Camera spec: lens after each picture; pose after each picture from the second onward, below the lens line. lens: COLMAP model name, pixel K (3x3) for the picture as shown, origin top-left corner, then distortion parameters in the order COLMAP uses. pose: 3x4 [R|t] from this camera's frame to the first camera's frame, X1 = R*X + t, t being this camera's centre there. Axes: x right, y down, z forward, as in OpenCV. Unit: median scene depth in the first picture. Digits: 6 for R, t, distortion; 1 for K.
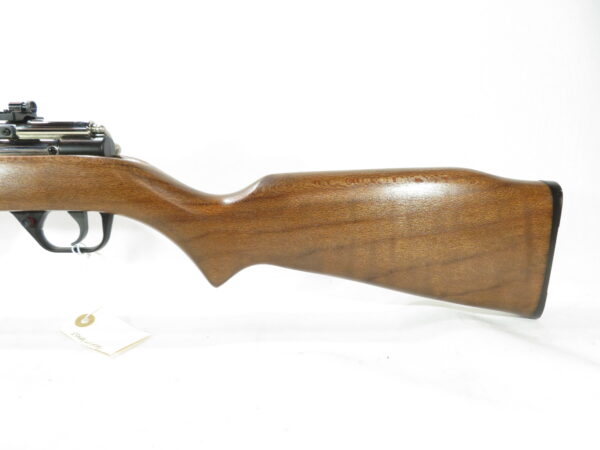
lens RADIAL K [[431.7, 0, 300.0], [0, 431.7, 225.0], [0, 0, 1]] dist [-0.005264, -0.005192]
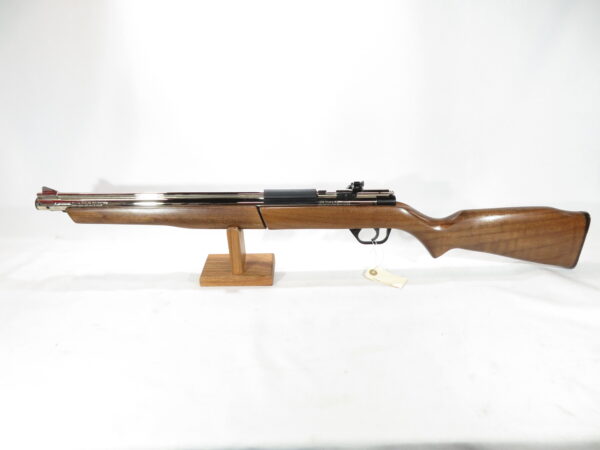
lens RADIAL K [[431.7, 0, 300.0], [0, 431.7, 225.0], [0, 0, 1]] dist [-0.005264, -0.005192]
pose [[0.999862, -0.014482, 0.008134, -0.959399], [0.012628, 0.980881, 0.194200, -0.498901], [-0.010791, -0.194071, 0.980928, -1.245780]]
